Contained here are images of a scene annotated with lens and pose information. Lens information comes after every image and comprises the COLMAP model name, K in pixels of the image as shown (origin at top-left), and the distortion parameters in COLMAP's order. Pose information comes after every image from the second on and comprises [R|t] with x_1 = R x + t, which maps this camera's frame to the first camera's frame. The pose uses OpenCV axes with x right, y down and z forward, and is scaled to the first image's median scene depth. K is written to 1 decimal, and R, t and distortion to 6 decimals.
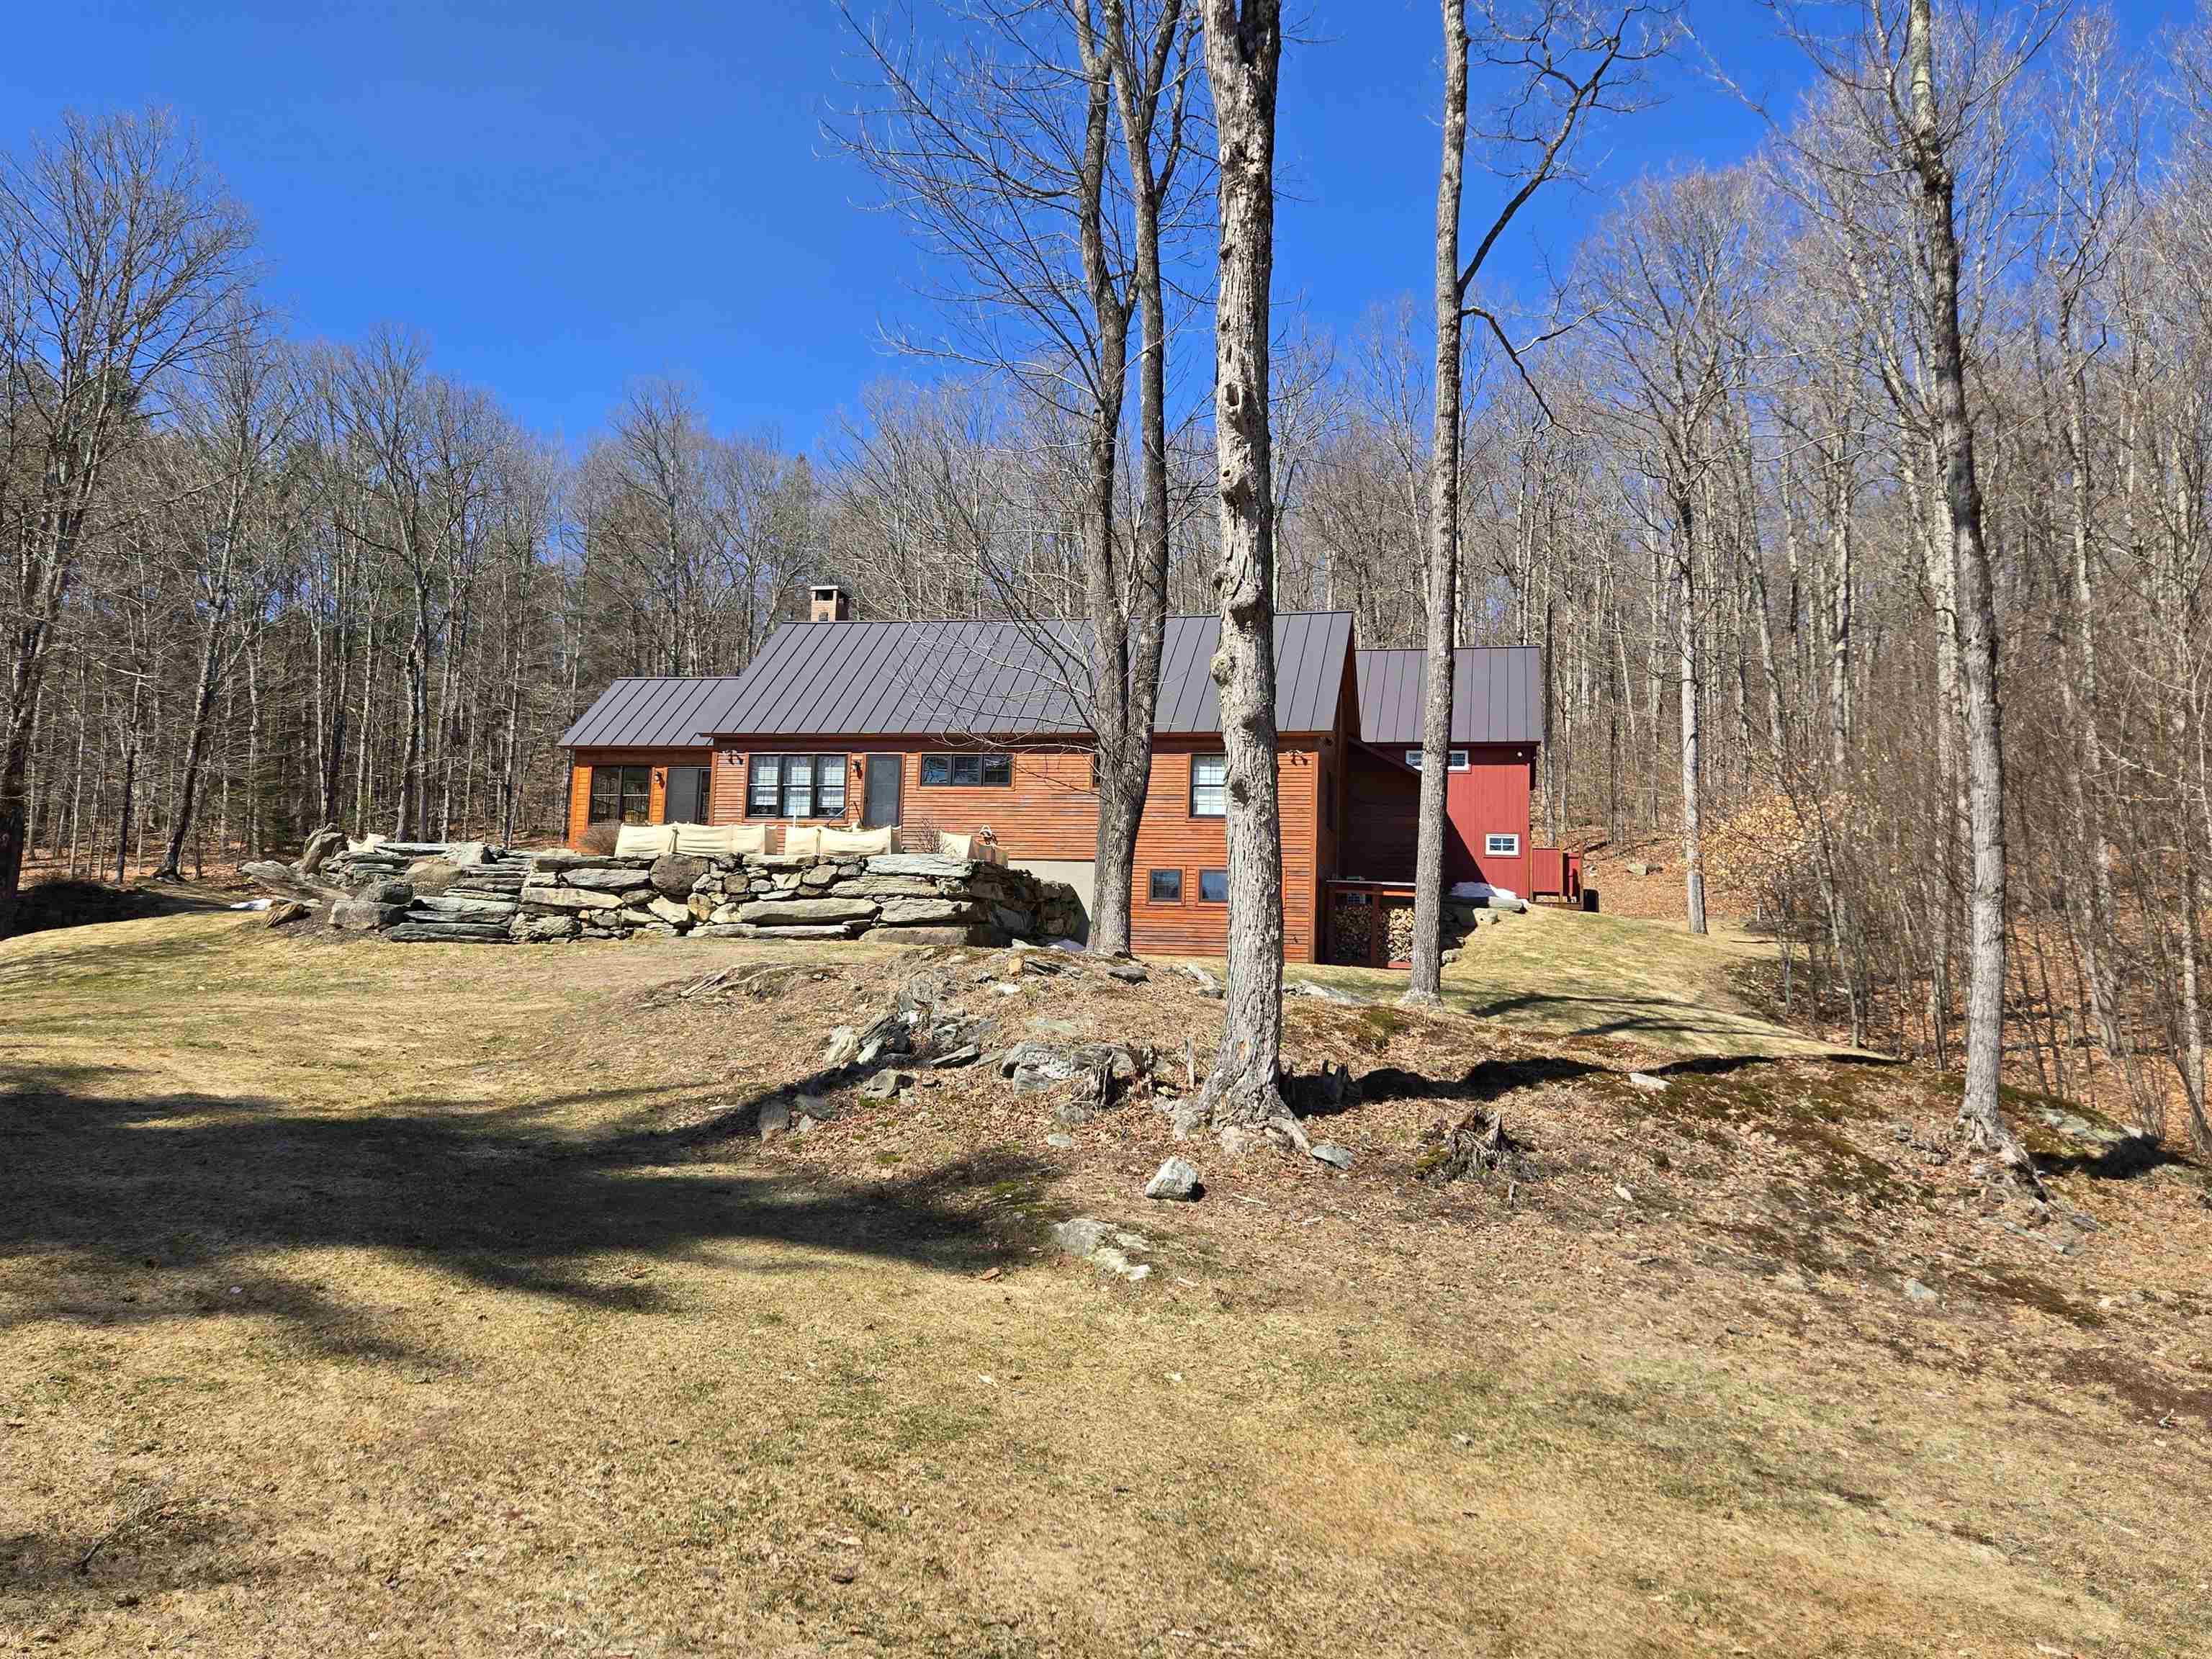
lens RADIAL K [[1699.8, 0, 1106.0], [0, 1699.8, 829.5], [0, 0, 1]] dist [0.091208, -0.128315]
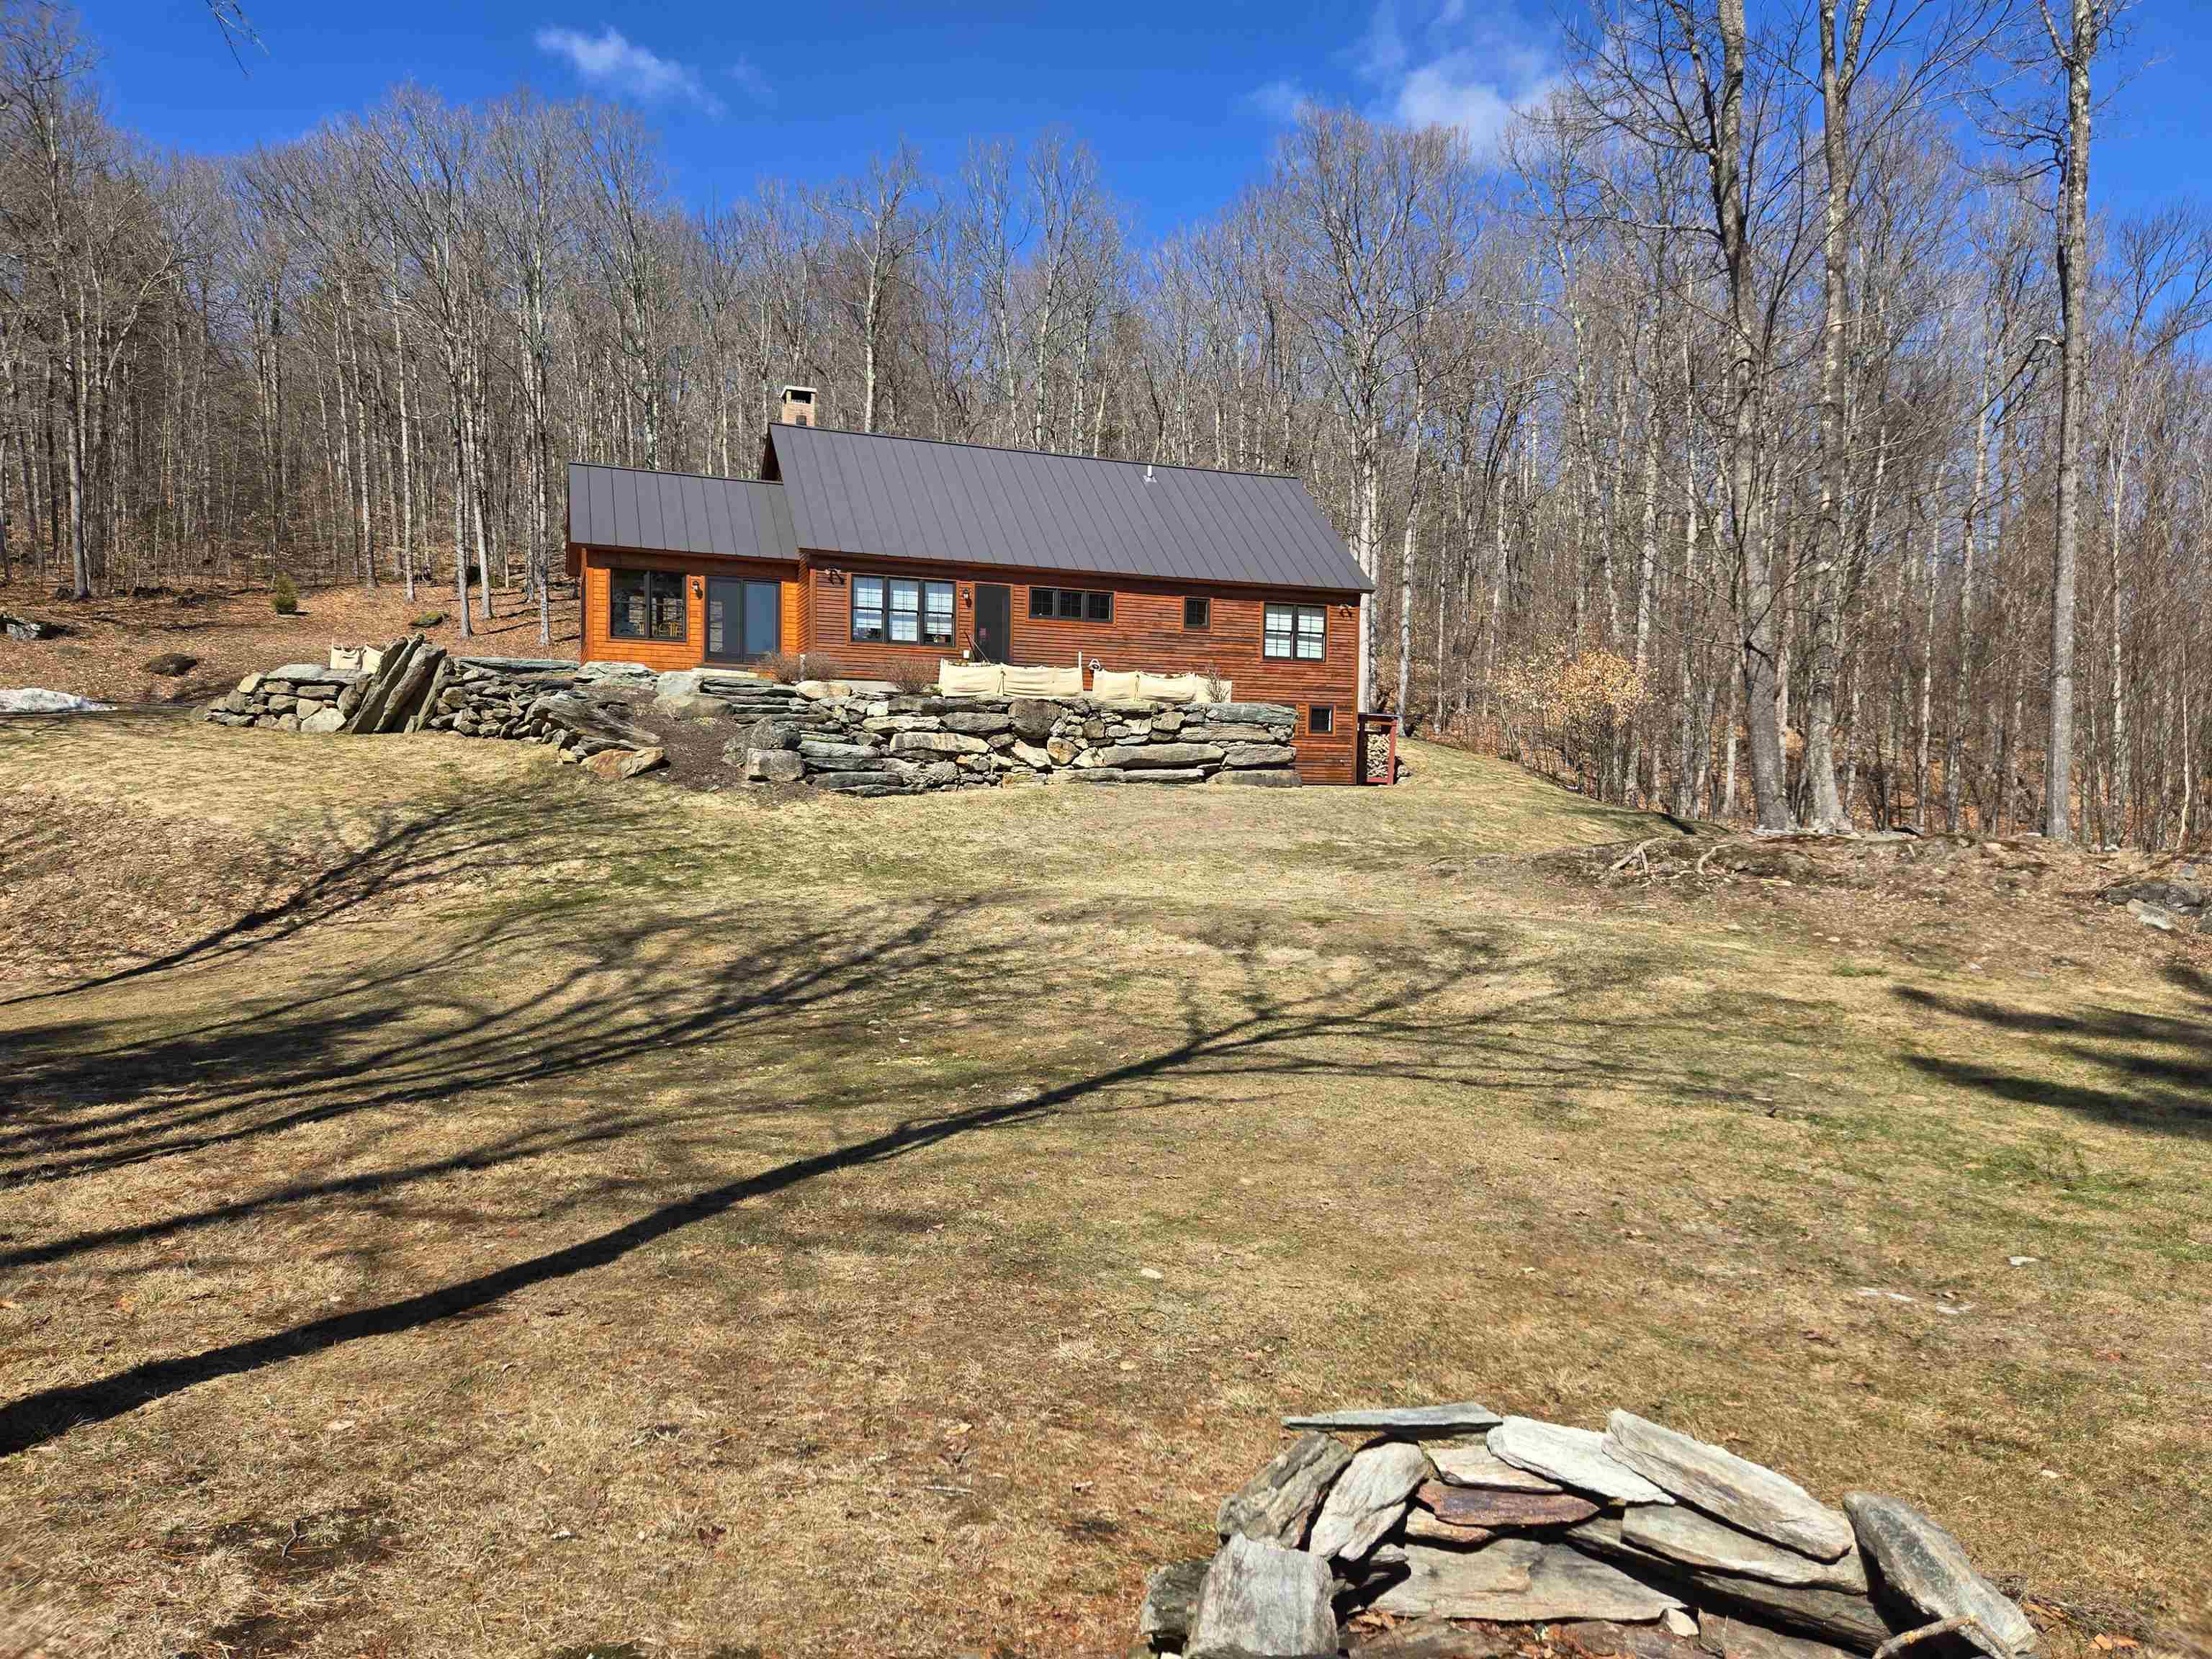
lens RADIAL K [[1478.9, 0, 1112.1], [0, 1478.9, 826.5], [0, 0, 1]] dist [0.086874, -0.071534]
pose [[0.823855, -0.038643, 0.565482, -0.713174], [-0.050502, 0.988700, 0.141141, -0.036261], [-0.564547, -0.144838, 0.812594, 0.259277]]
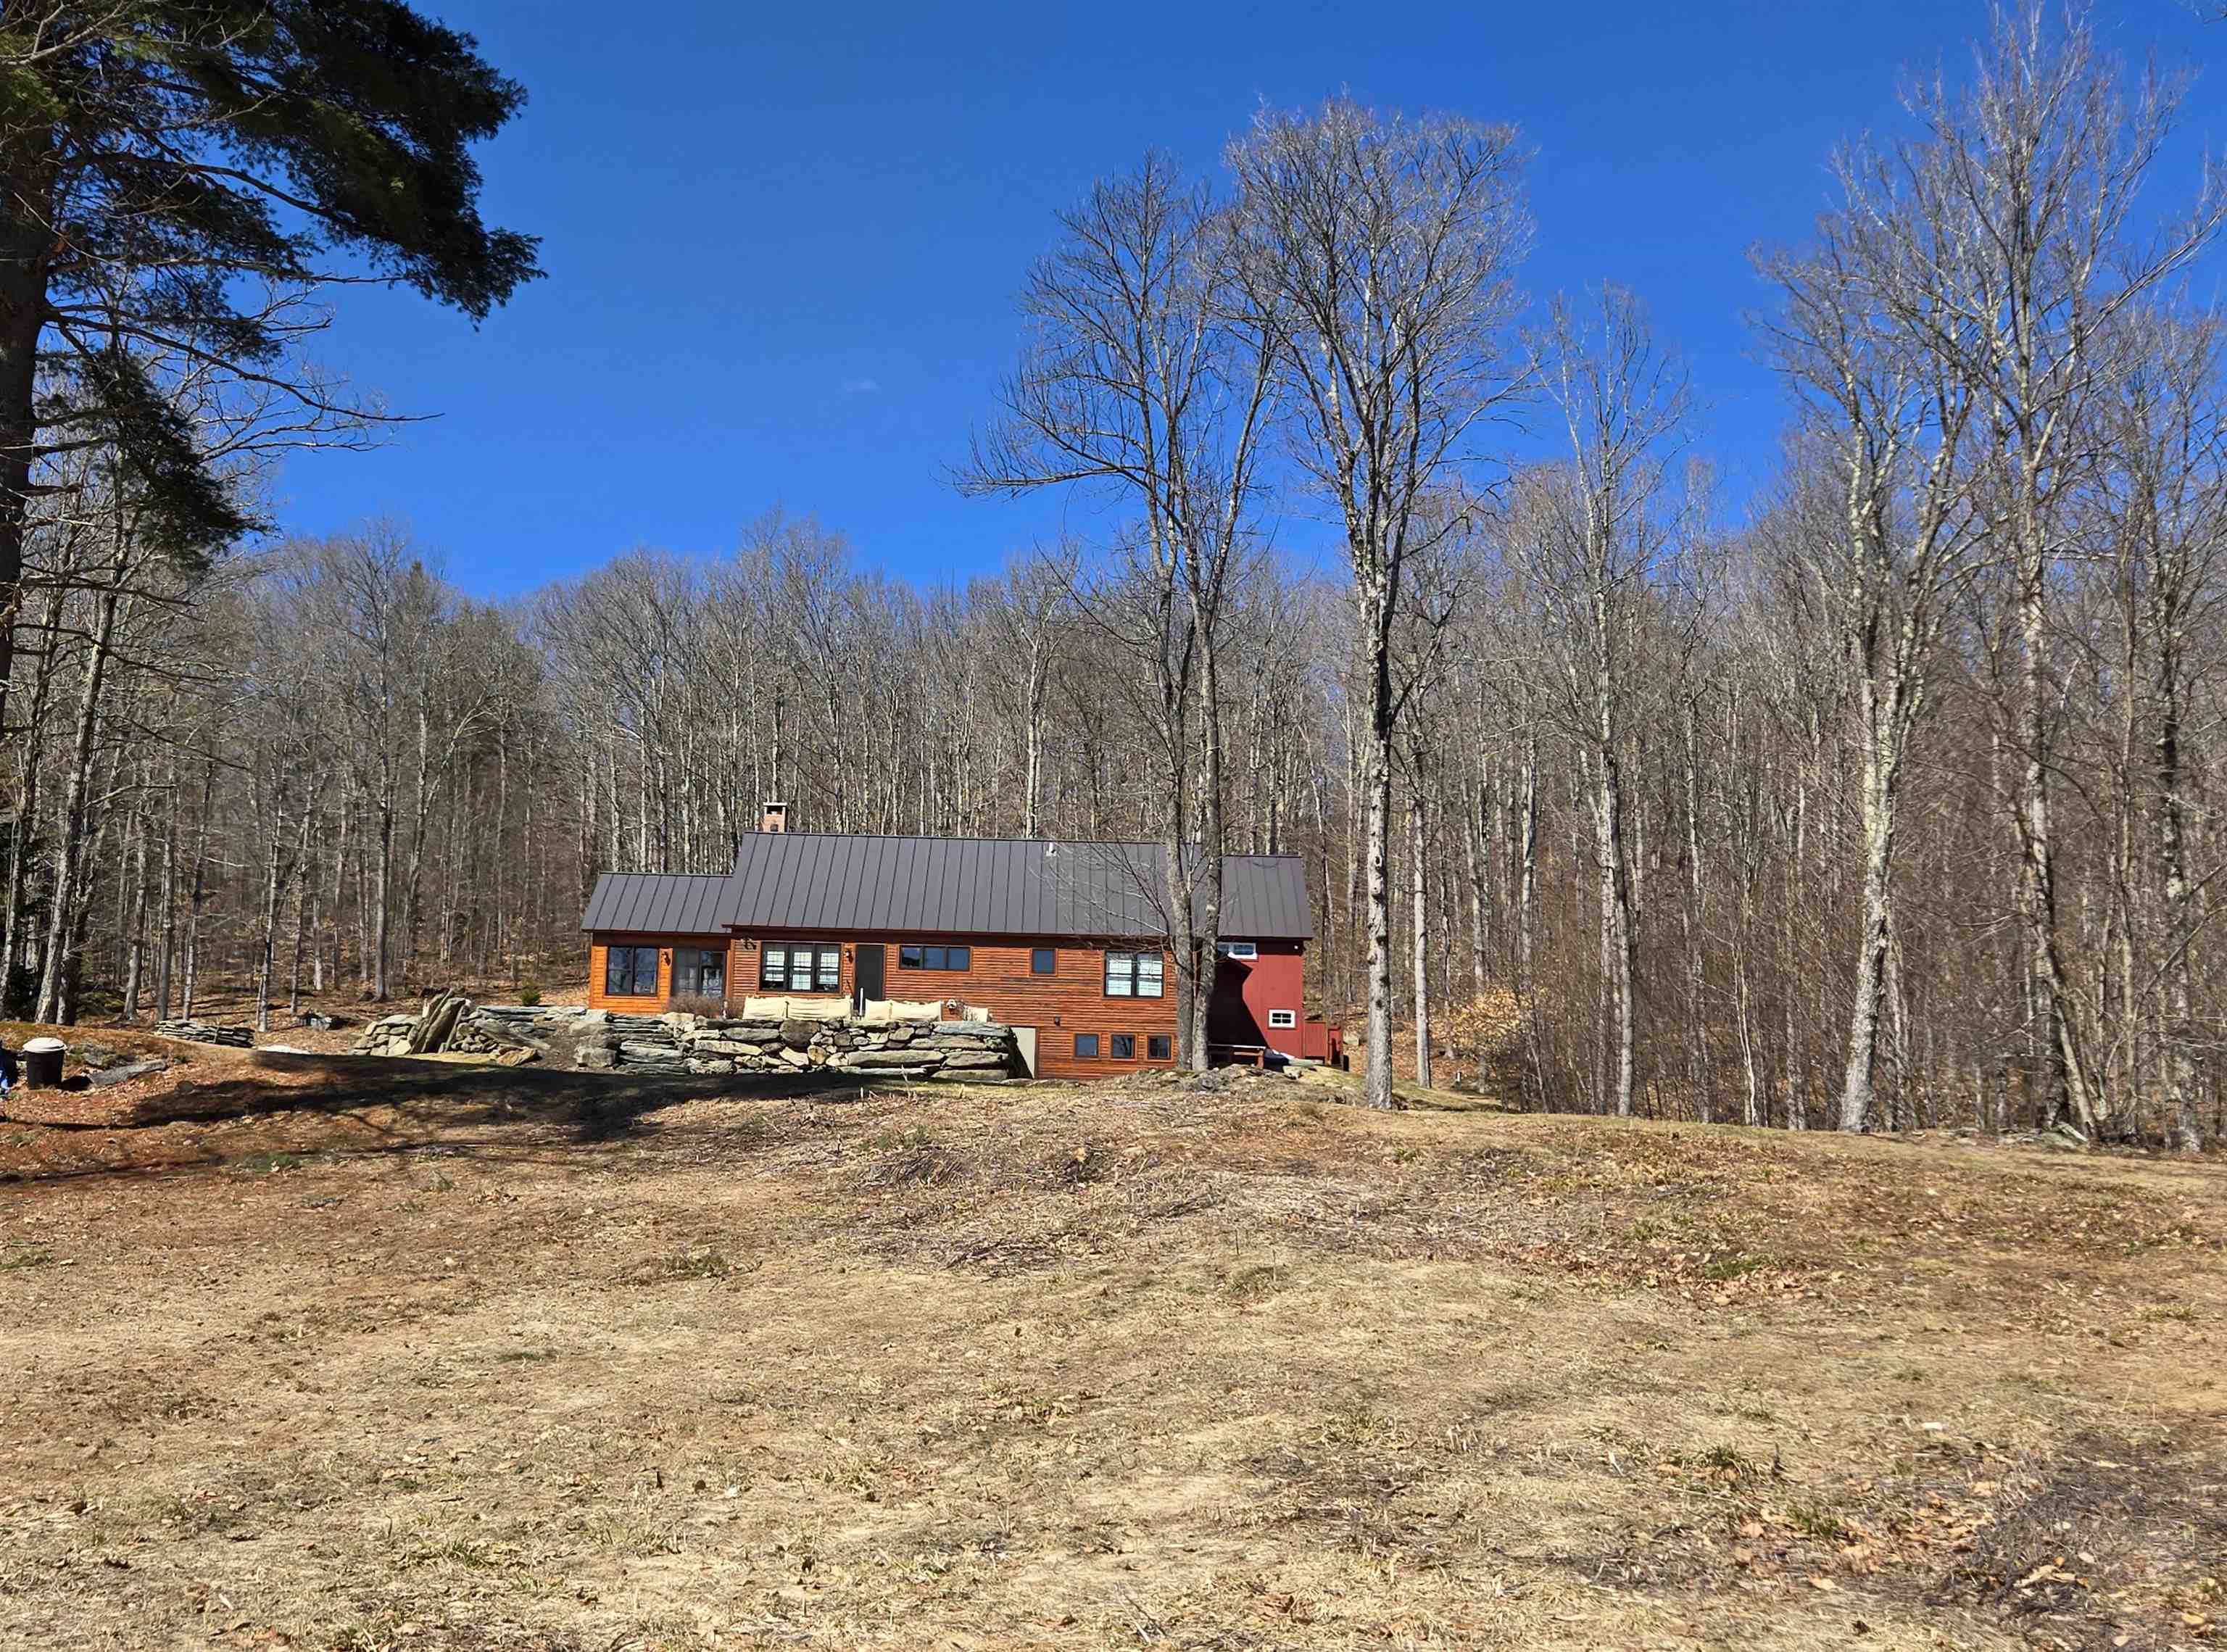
lens RADIAL K [[2337.6, 0, 992.3], [0, 2337.6, 958.5], [0, 0, 1]] dist [0.081184, -0.011087]
pose [[0.979617, 0.019349, 0.199941, -0.491905], [-0.016986, 0.999764, -0.013530, -0.012489], [-0.200156, 0.009858, 0.979715, -0.987496]]
